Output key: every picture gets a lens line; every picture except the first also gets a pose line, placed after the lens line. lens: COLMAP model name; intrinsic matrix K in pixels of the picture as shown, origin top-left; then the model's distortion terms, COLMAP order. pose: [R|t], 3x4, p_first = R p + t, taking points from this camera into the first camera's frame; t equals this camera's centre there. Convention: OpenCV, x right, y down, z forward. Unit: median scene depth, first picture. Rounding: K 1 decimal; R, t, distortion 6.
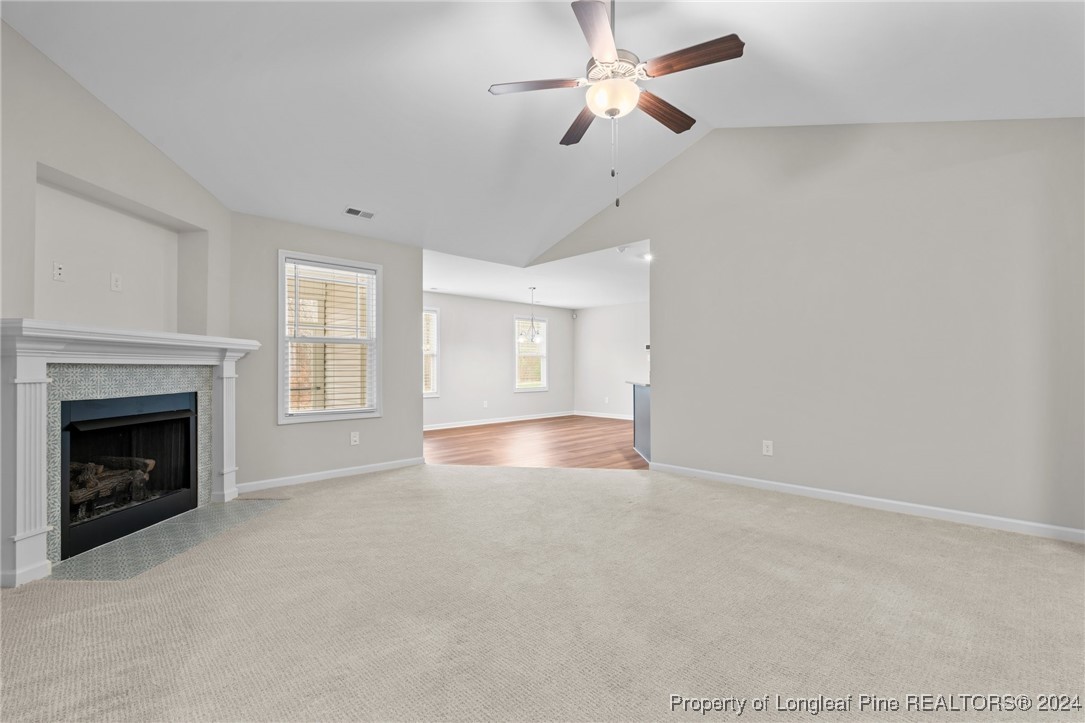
lens RADIAL K [[475.8, 0, 545.8], [0, 475.8, 364.1], [0, 0, 1]] dist [-0.001374, -0.000087]
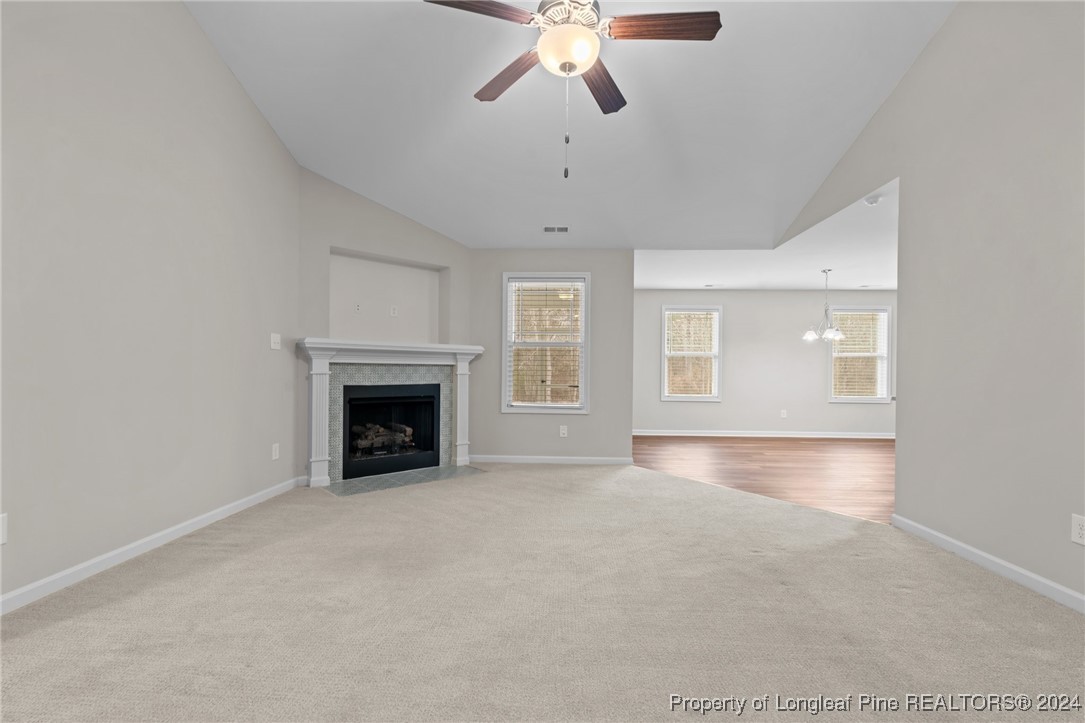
lens RADIAL K [[477.7, 0, 545.2], [0, 477.7, 370.5], [0, 0, 1]] dist [-0.007207, 0.000006]
pose [[0.685030, 0.010930, -0.728433, 0.515147], [-0.005831, 0.999938, 0.009521, 0.003732], [0.728491, -0.002275, 0.685051, 0.265921]]
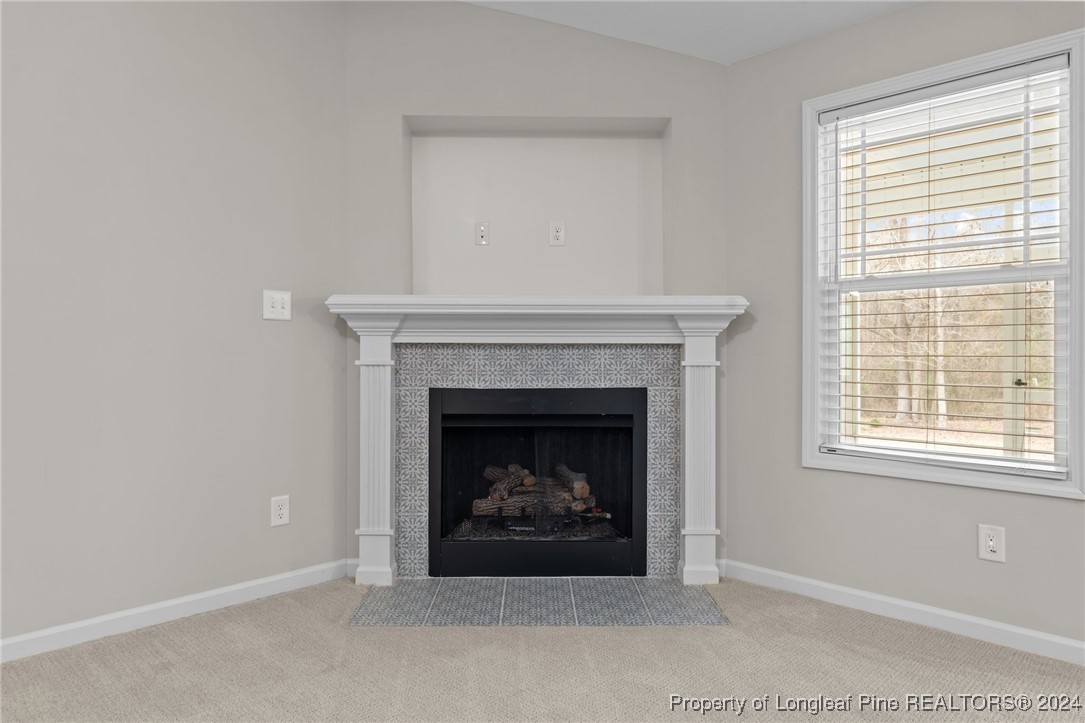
lens RADIAL K [[686.8, 0, 540.3], [0, 686.8, 351.7], [0, 0, 1]] dist [-0.004878, -0.000763]
pose [[0.019445, 0.001742, -0.999809, 0.151849], [0.007428, 0.999971, 0.001887, 0.009278], [0.999783, -0.007463, 0.019431, 0.862000]]
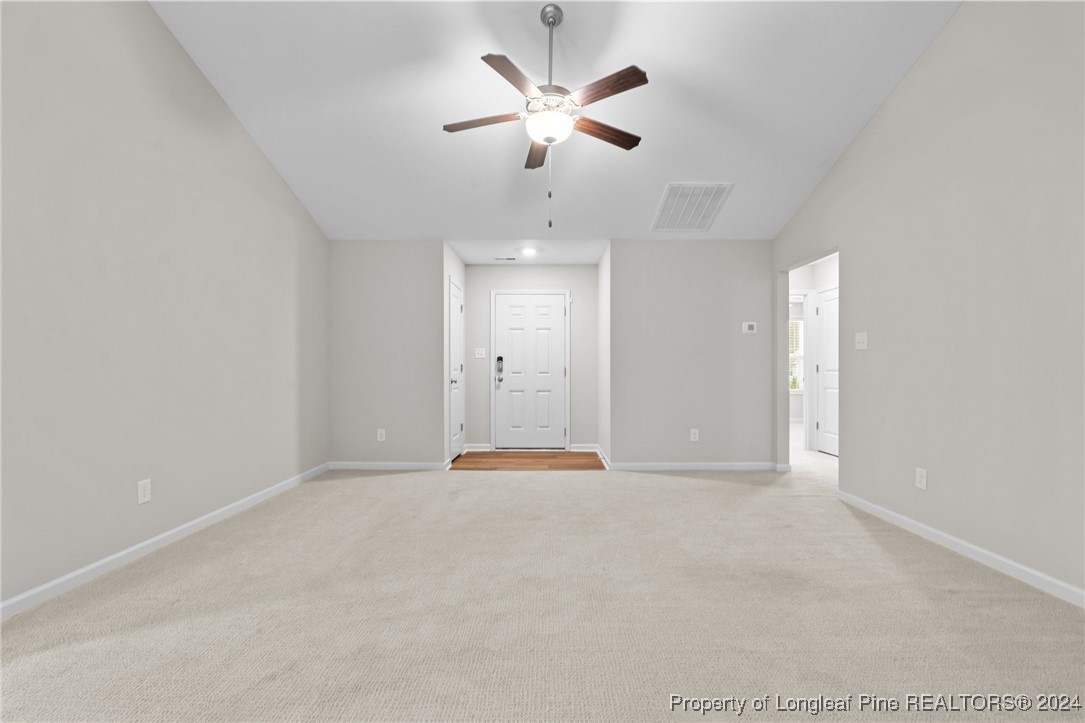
lens RADIAL K [[473.7, 0, 542.6], [0, 473.7, 369.7], [0, 0, 1]] dist [-0.000034, 0.000135]
pose [[-0.702696, 0.001783, 0.711488, -0.442679], [-0.006018, 0.999946, -0.008449, 0.015932], [-0.711465, -0.010219, -0.702648, 1.241460]]
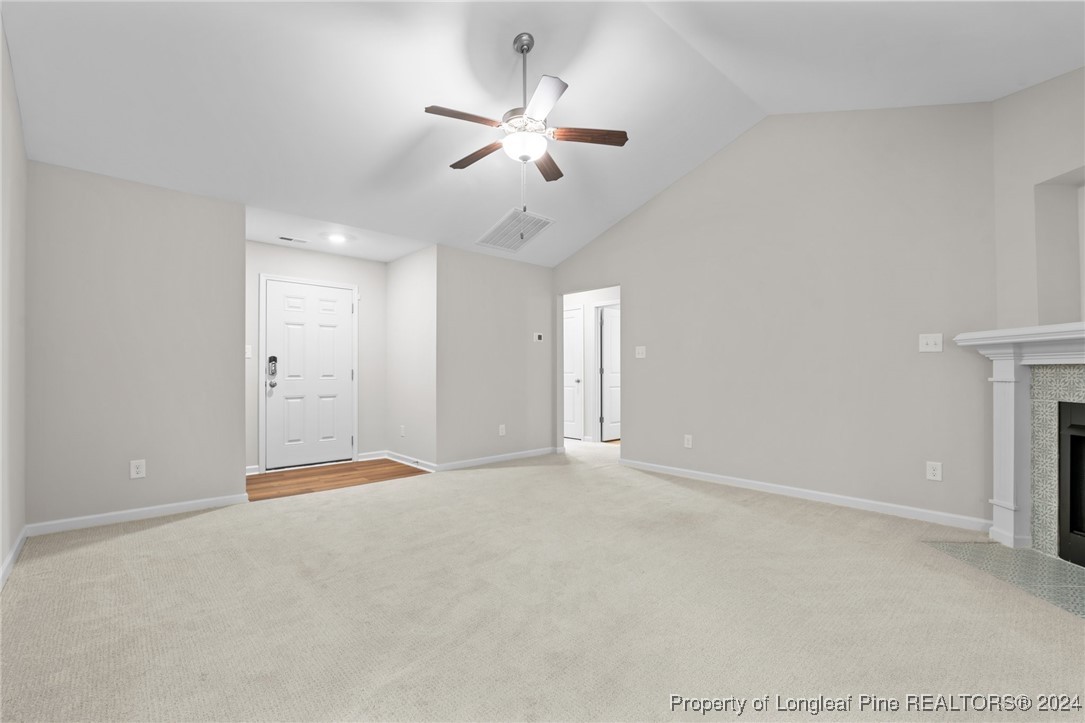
lens RADIAL K [[475.7, 0, 540.5], [0, 475.7, 368.6], [0, 0, 1]] dist [-0.003024, -0.000340]
pose [[-0.999074, 0.002888, 0.042918, 0.035892], [0.002162, 0.999854, -0.016957, 0.016390], [-0.042961, -0.016848, -0.998935, 1.517764]]
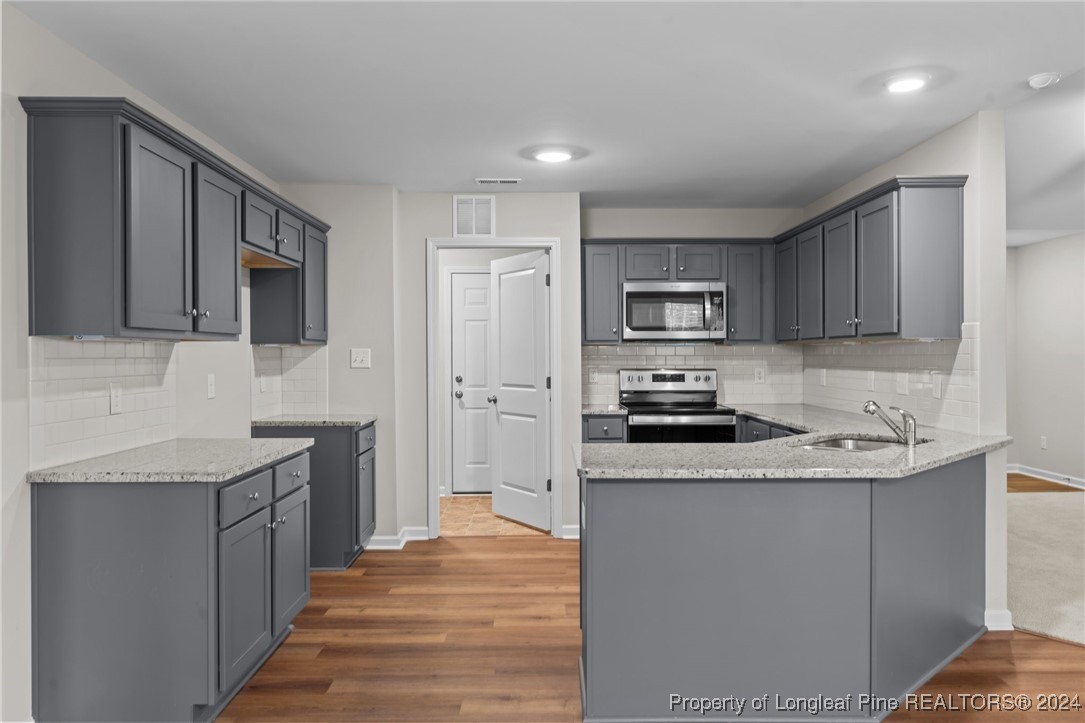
lens RADIAL K [[777.4, 0, 542.5], [0, 777.4, 361.5], [0, 0, 1]] dist [-0.000333, 0.000200]
pose [[-0.716467, -0.001374, 0.697620, 0.030860], [-0.001348, 0.999999, 0.000585, -0.038202], [-0.697620, -0.000521, -0.716468, 2.543057]]
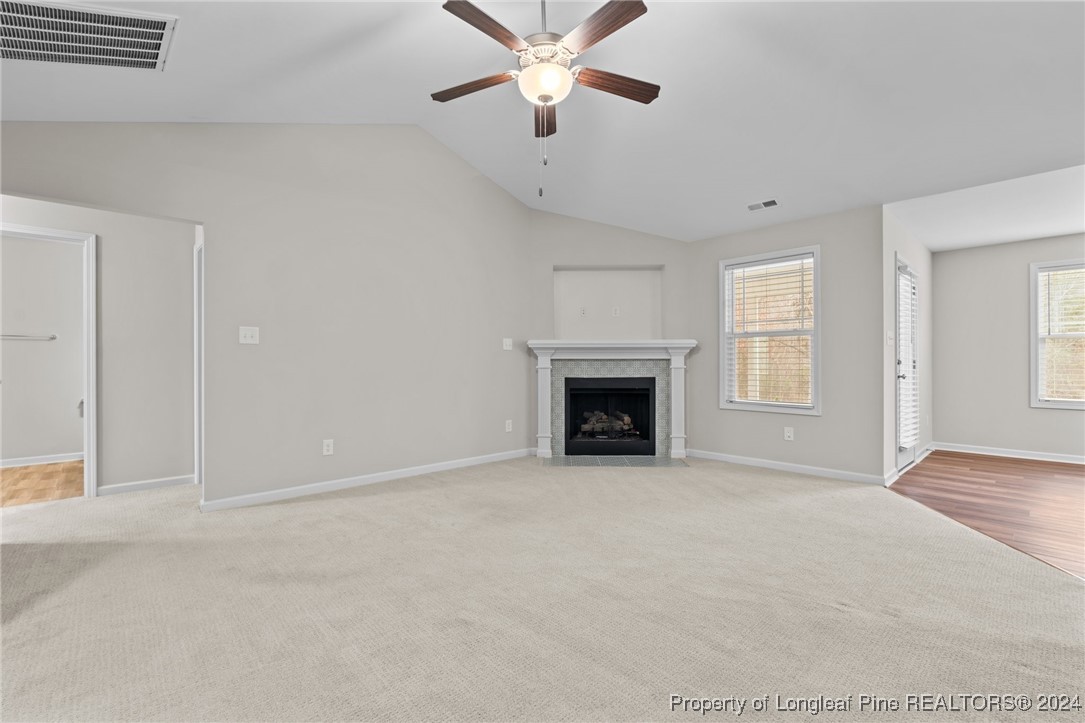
lens RADIAL K [[481.6, 0, 542.5], [0, 481.6, 361.5], [0, 0, 1]] dist [-0.010895, 0.000261]
pose [[-0.024097, 0.001718, -0.999708, 0.779279], [0.011134, 0.999937, 0.001450, 0.003654], [0.999648, -0.011096, -0.024115, 0.700496]]
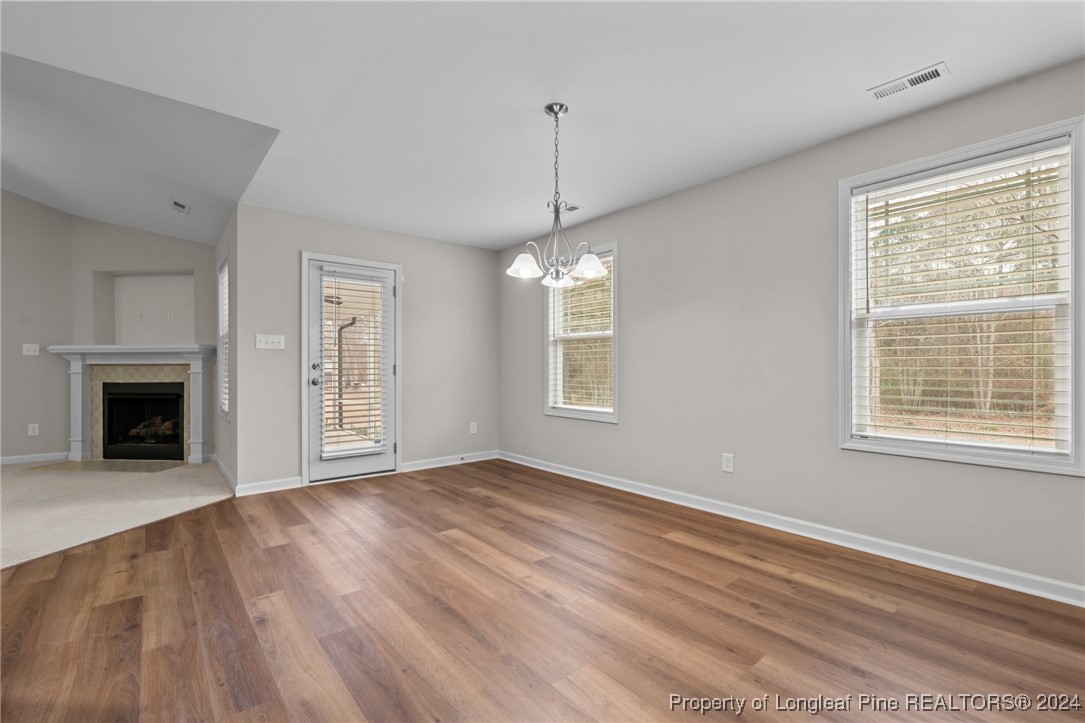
lens RADIAL K [[474.5, 0, 543.4], [0, 474.5, 368.2], [0, 0, 1]] dist [-0.004918, -0.000302]
pose [[-0.089153, 0.006582, -0.995996, 0.634362], [0.012559, 0.999906, 0.005484, 0.021447], [0.995939, -0.012020, -0.089228, 2.278058]]
